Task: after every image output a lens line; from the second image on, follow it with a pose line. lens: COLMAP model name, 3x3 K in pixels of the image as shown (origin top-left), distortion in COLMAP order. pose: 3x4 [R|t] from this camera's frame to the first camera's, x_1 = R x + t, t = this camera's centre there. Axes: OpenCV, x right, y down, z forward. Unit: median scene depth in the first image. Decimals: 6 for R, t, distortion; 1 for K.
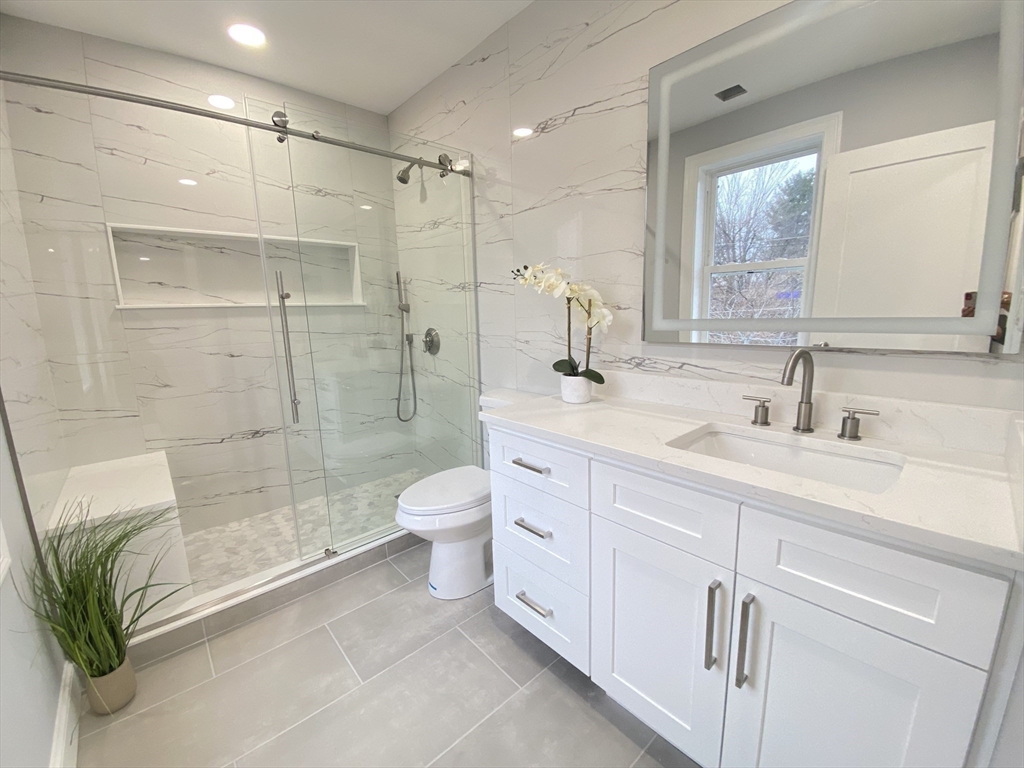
lens RADIAL K [[410.3, 0, 512.0], [0, 410.3, 384.0], [0, 0, 1]] dist [0.037349, -0.029940]
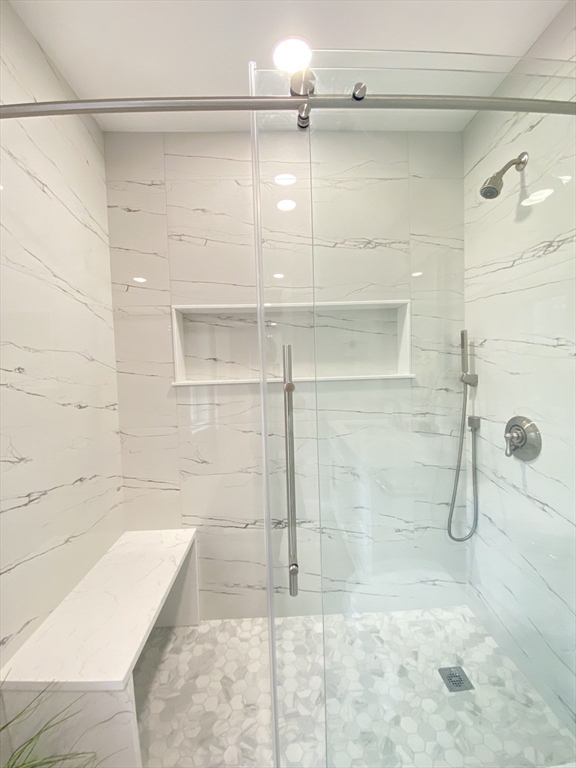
lens RADIAL K [[307.7, 0, 286.9], [0, 307.7, 379.9], [0, 0, 1]] dist [0.037349, -0.029940]
pose [[0.768609, 0.029146, -0.639055, -0.187051], [-0.102757, 0.991615, -0.078363, -0.128914], [0.631413, 0.125898, 0.765159, 0.458161]]
